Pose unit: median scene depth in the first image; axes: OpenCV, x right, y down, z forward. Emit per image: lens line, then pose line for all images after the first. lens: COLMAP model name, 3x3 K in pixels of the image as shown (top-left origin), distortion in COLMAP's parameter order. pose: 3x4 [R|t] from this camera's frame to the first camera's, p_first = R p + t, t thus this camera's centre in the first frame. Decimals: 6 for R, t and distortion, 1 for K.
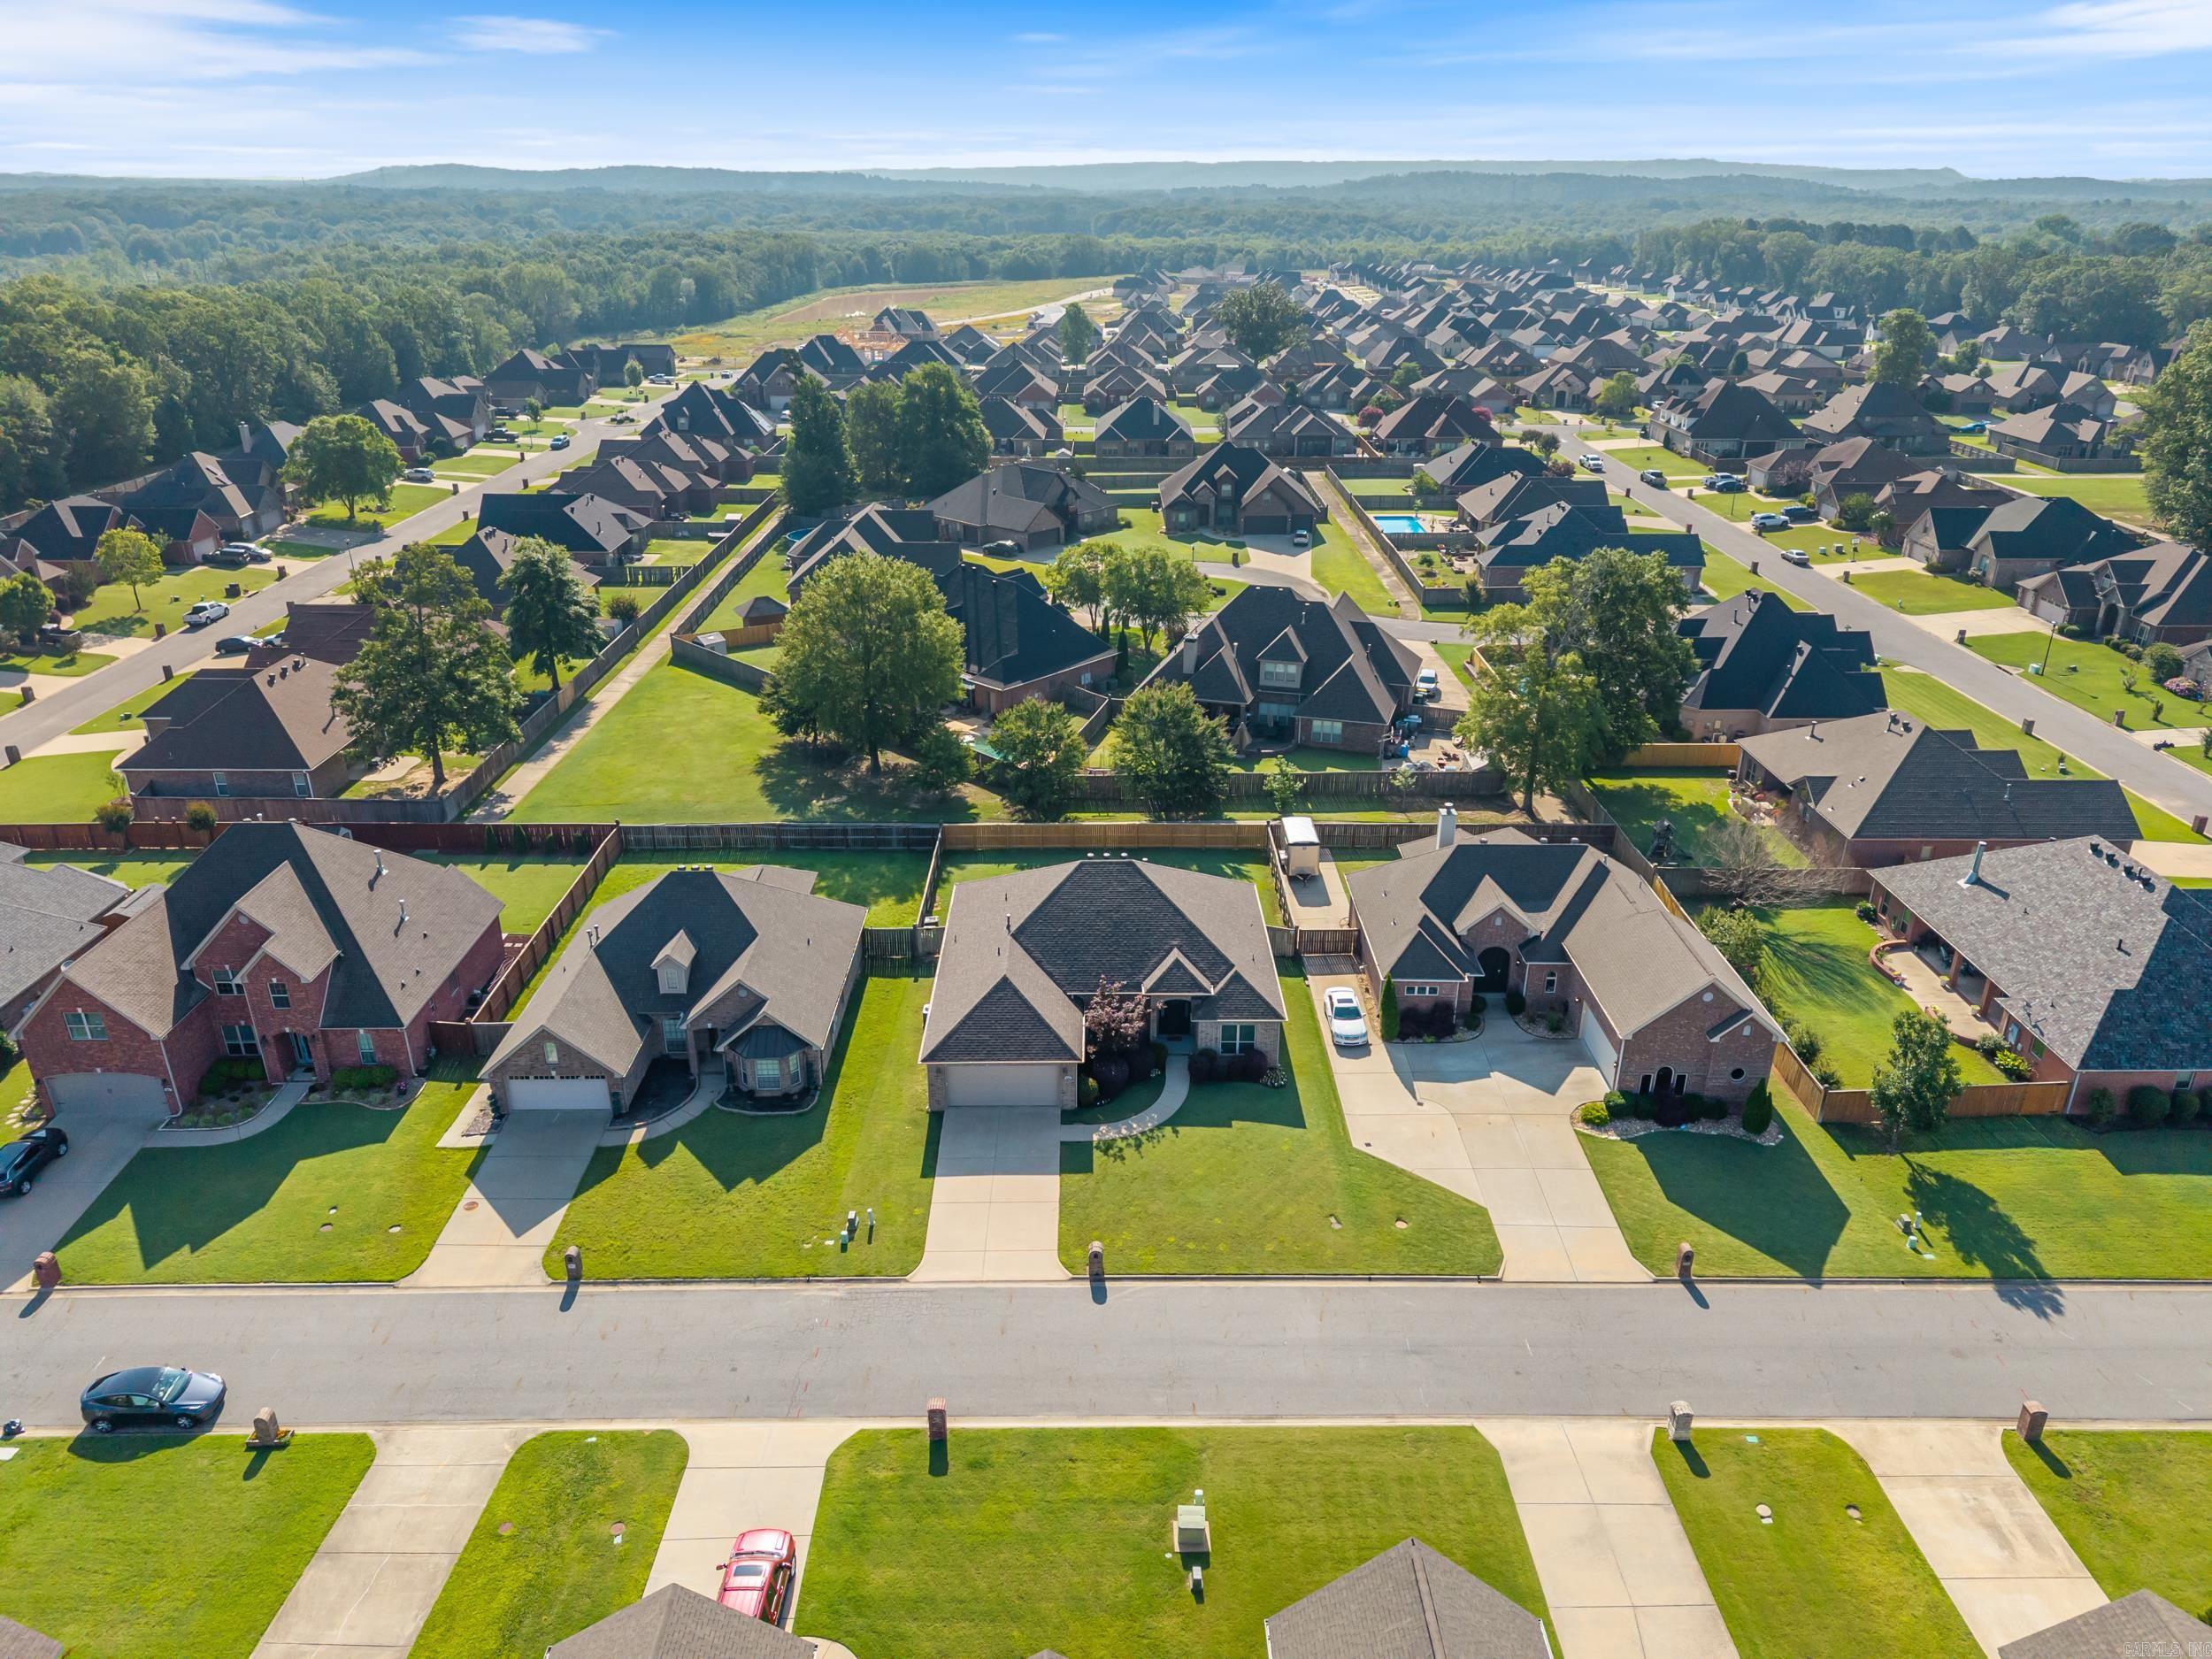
lens RADIAL K [[1467.8, 0, 1106.0], [0, 1467.8, 829.5], [0, 0, 1]] dist [0.073915, -0.090244]
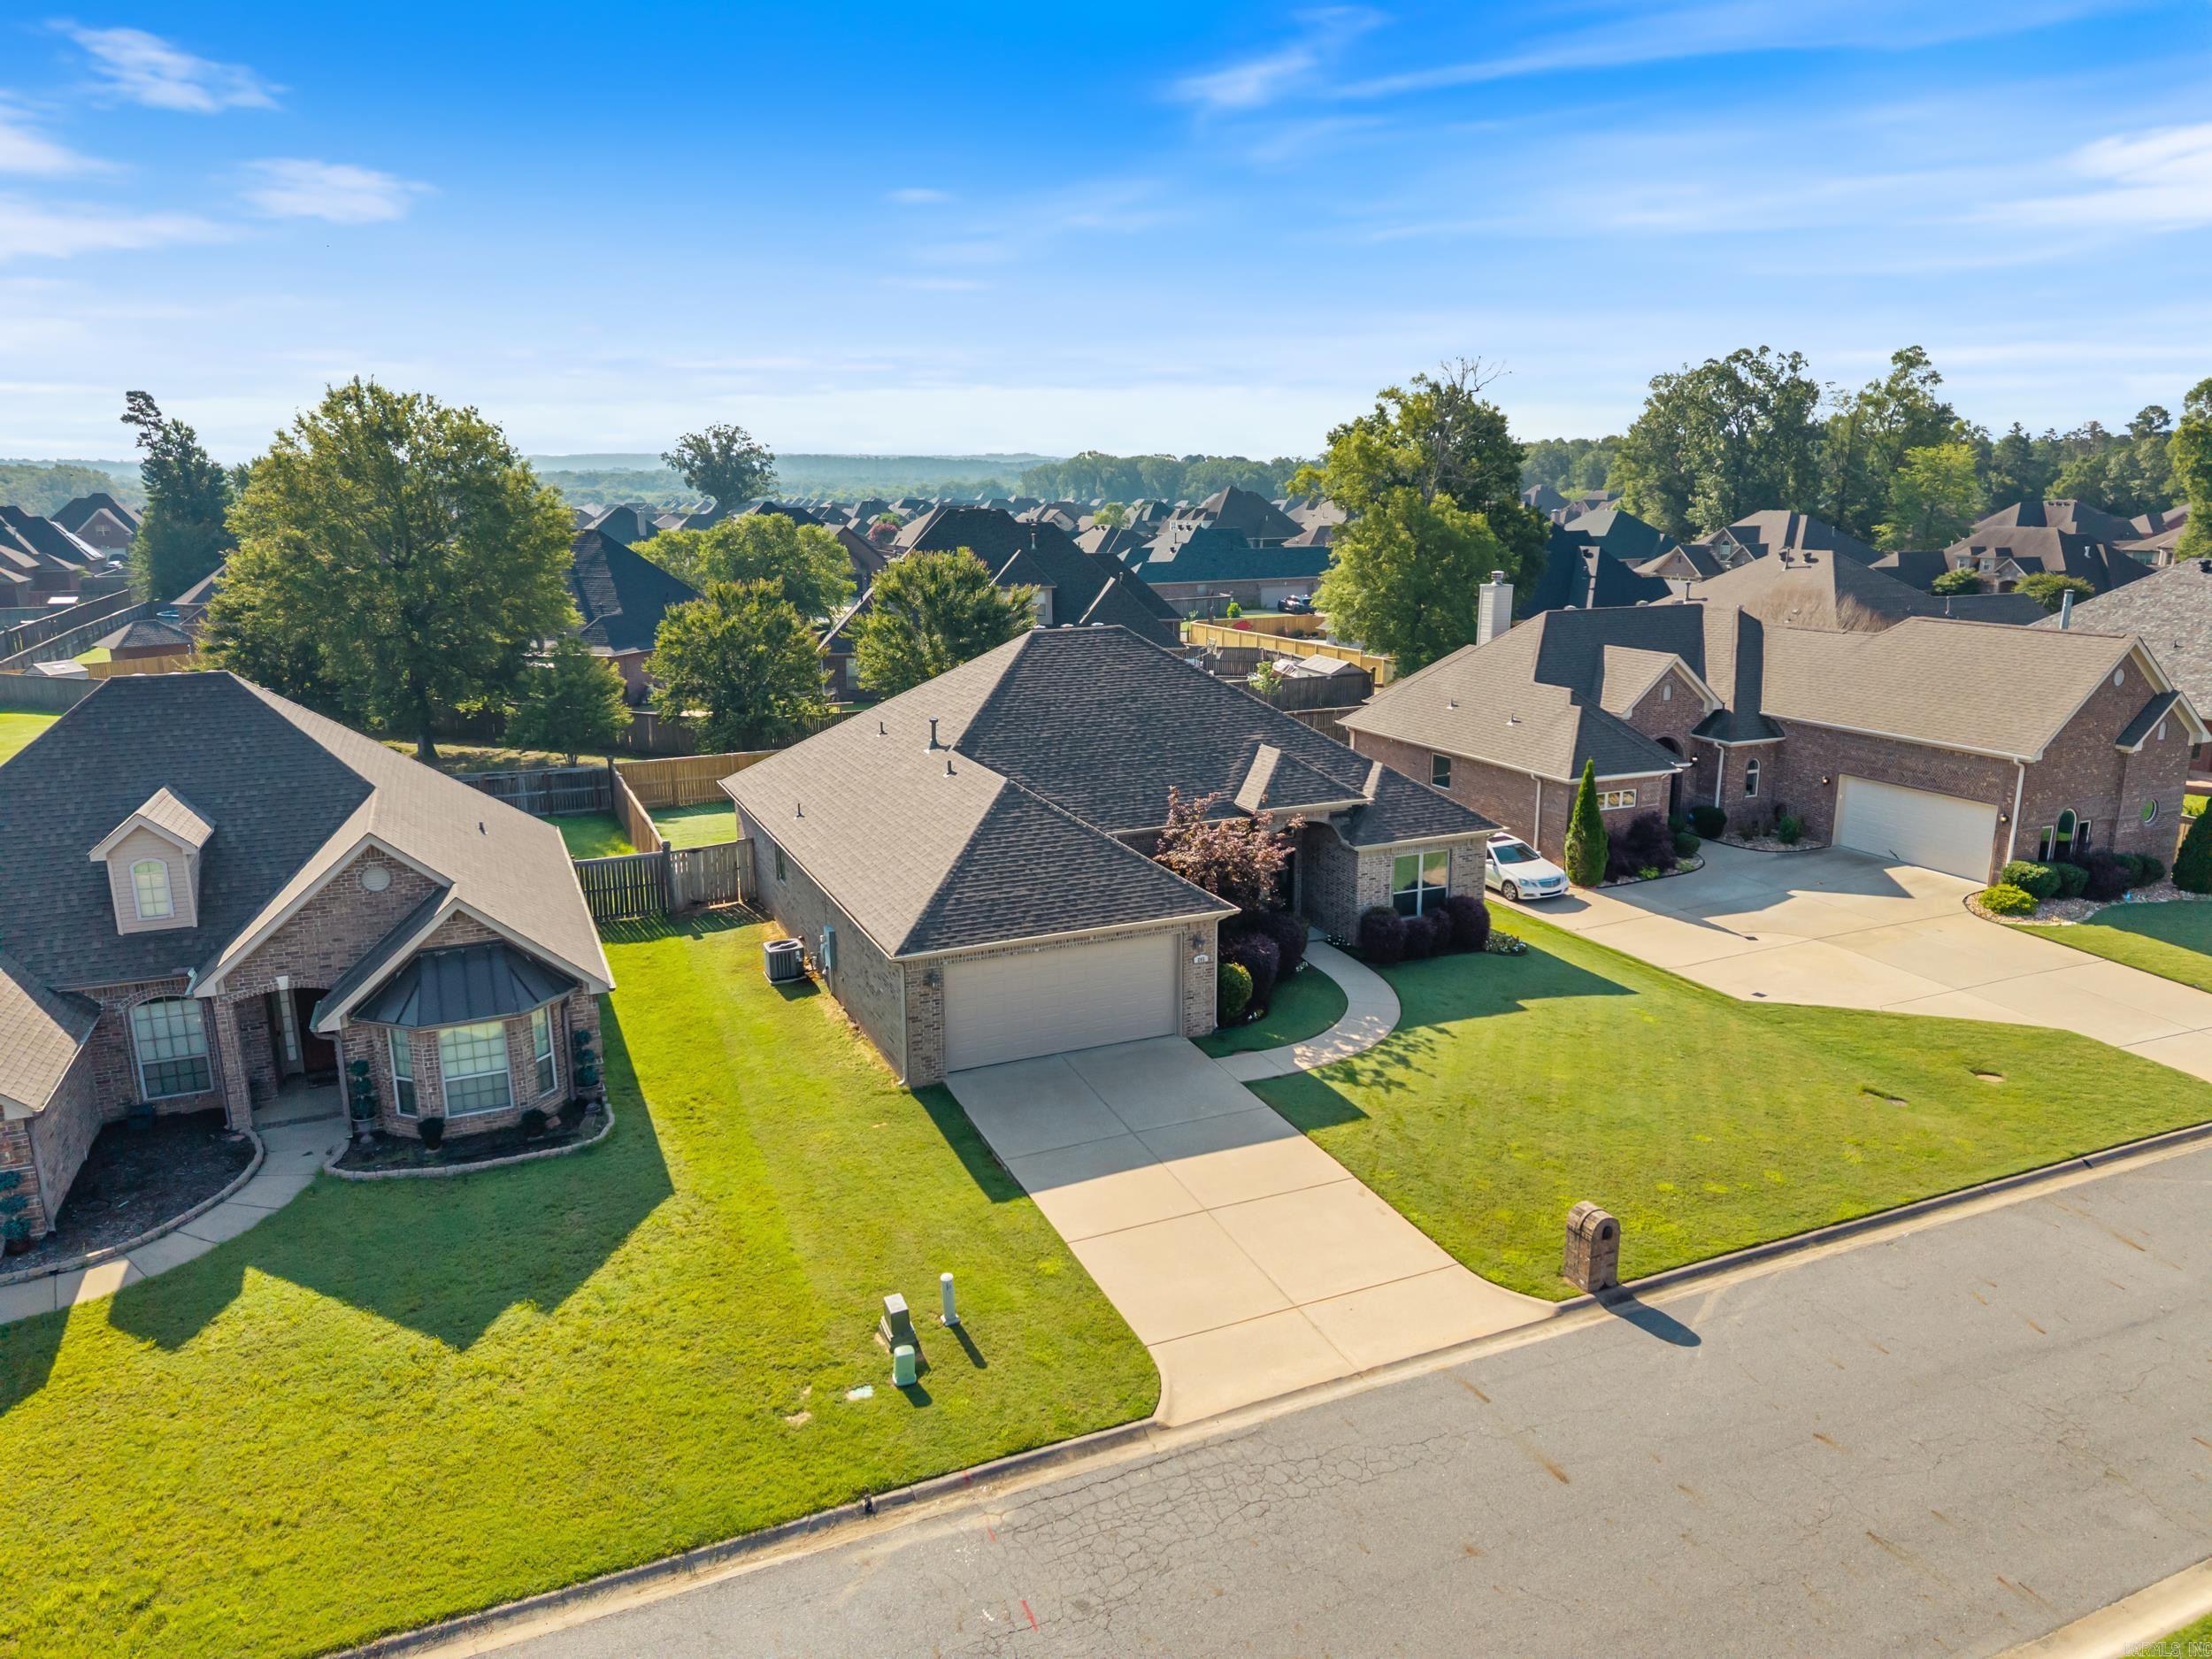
lens RADIAL K [[1470.7, 0, 1108.0], [0, 1470.7, 842.4], [0, 0, 1]] dist [0.027608, -0.023289]
pose [[0.917033, -0.102230, 0.385487, -0.218803], [0.167016, 0.976188, -0.138432, 0.187196], [-0.362156, 0.191329, 0.912270, 0.574548]]
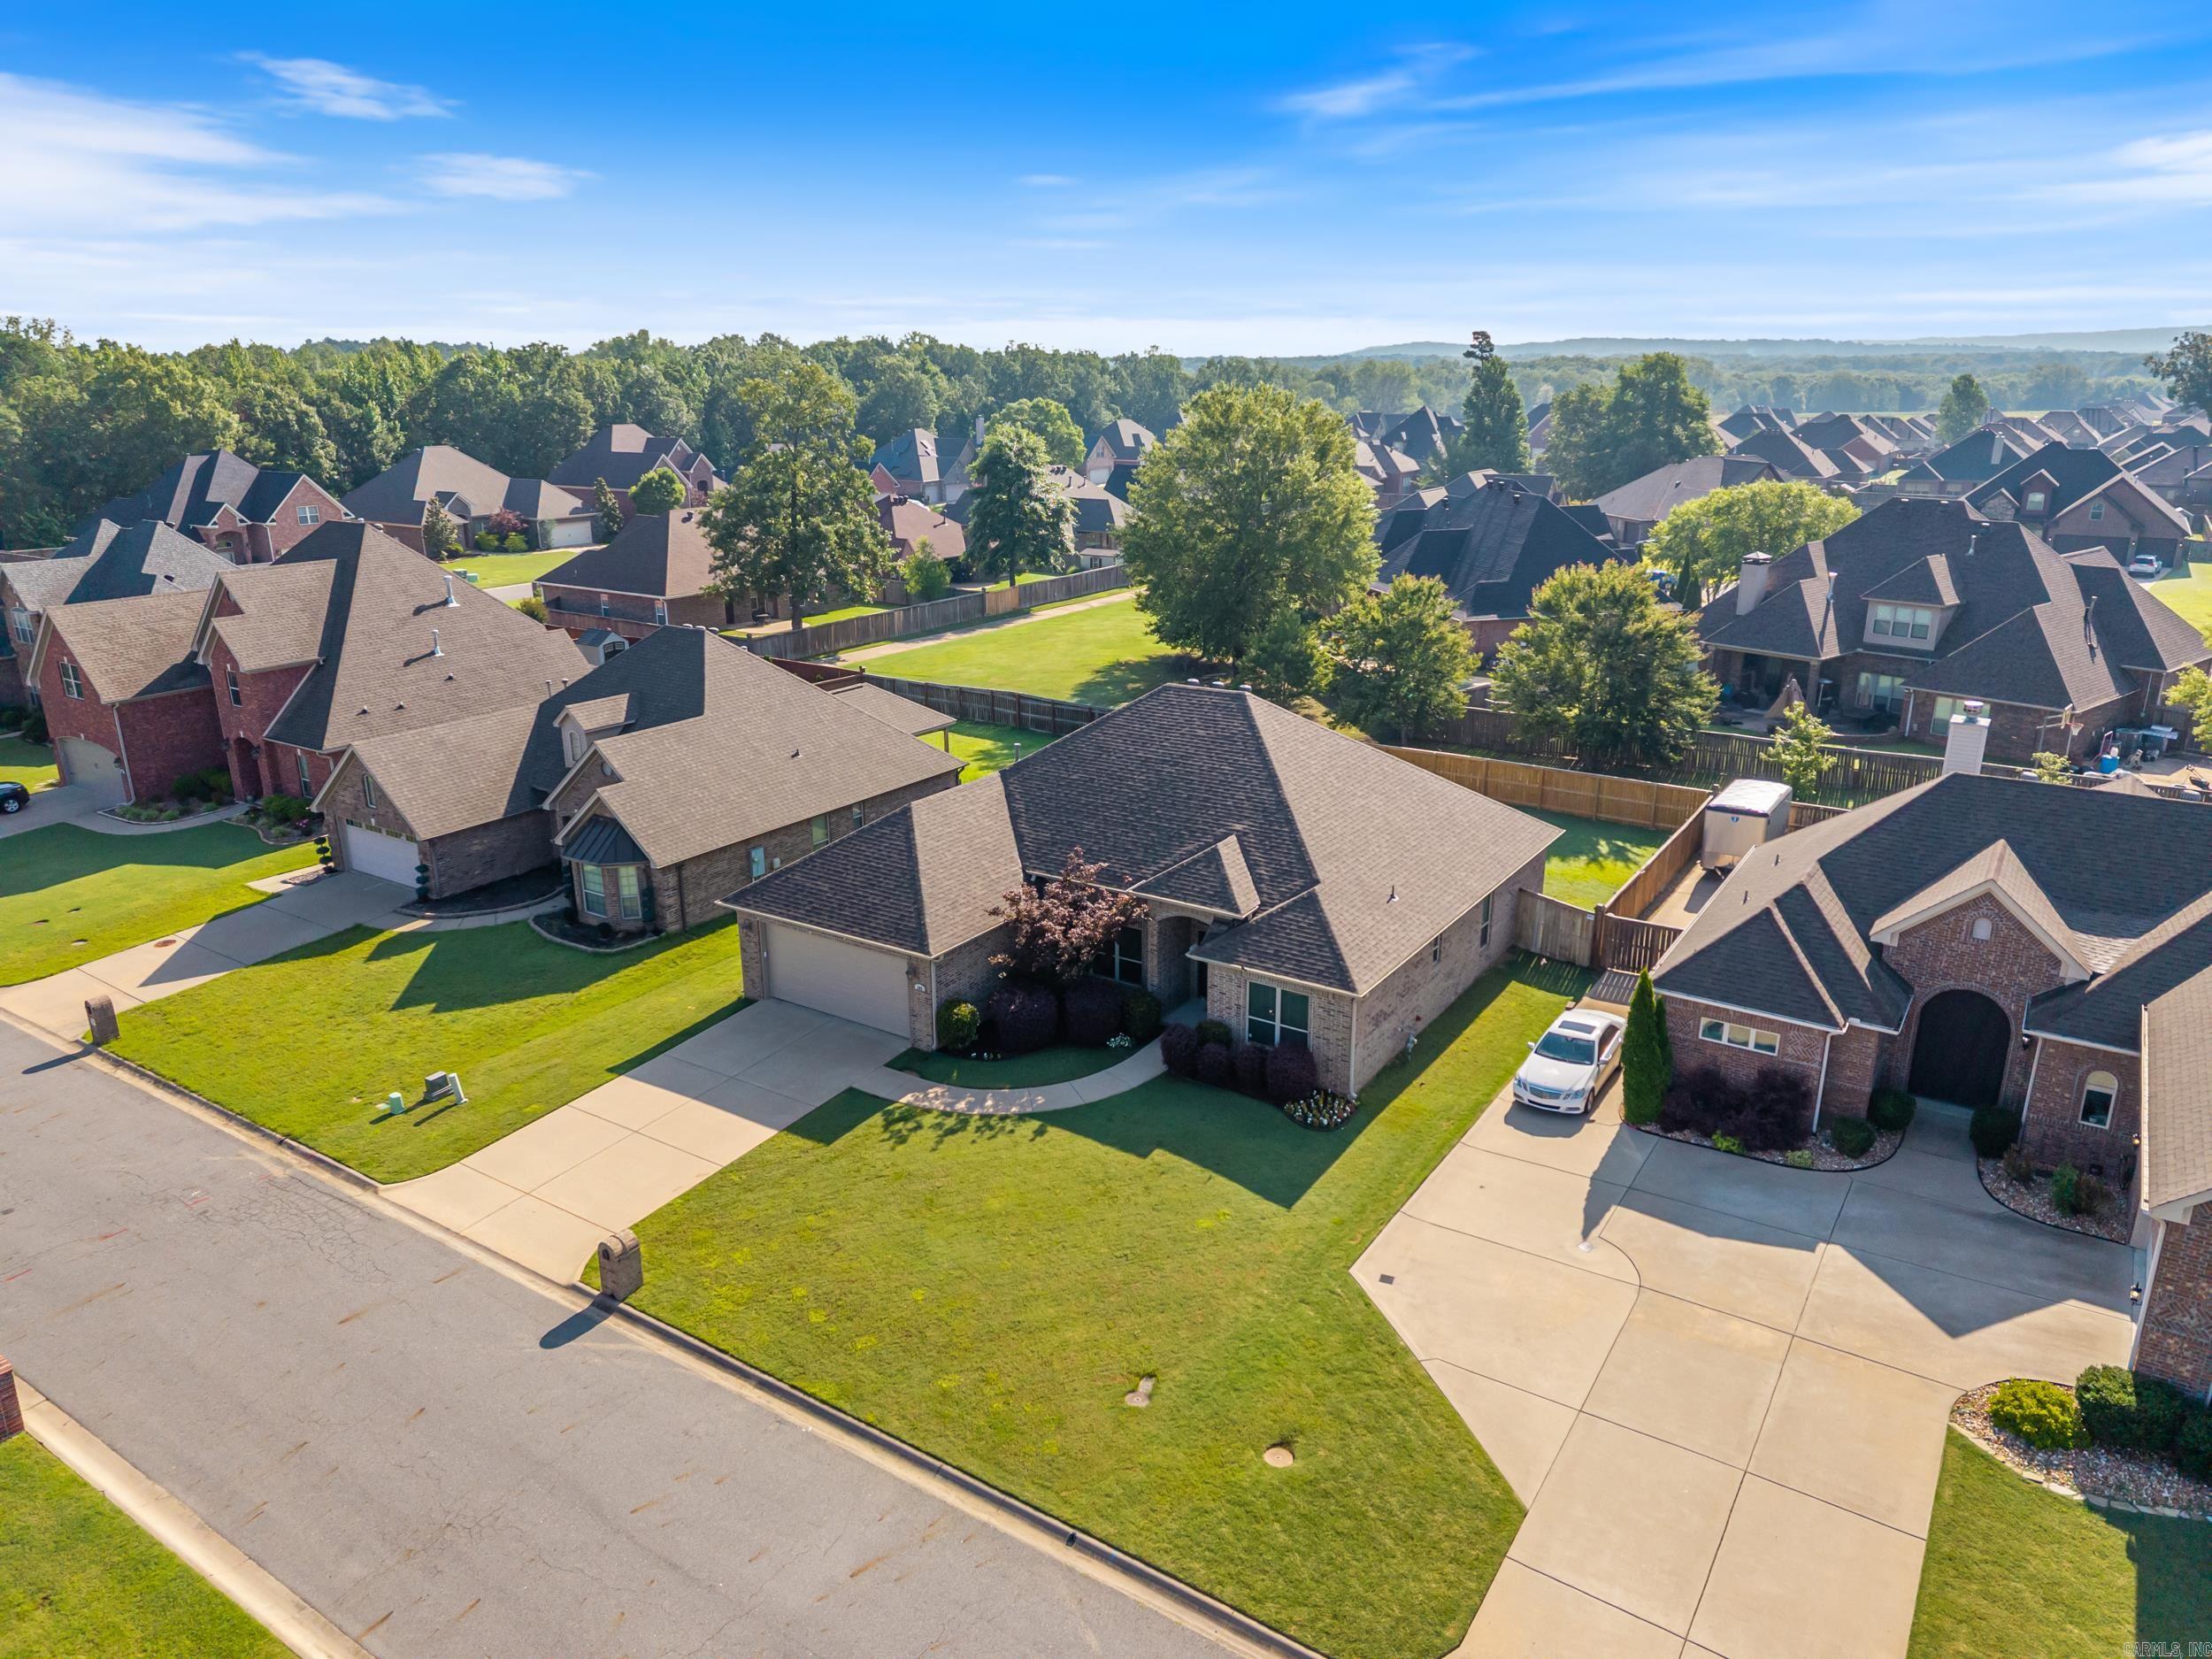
lens RADIAL K [[1470.7, 0, 1108.0], [0, 1470.7, 842.4], [0, 0, 1]] dist [0.027608, -0.023289]
pose [[0.830439, 0.166064, -0.531784, 0.305062], [-0.217445, 0.975446, -0.034954, 0.117426], [0.512922, 0.144661, 0.846158, 0.554126]]
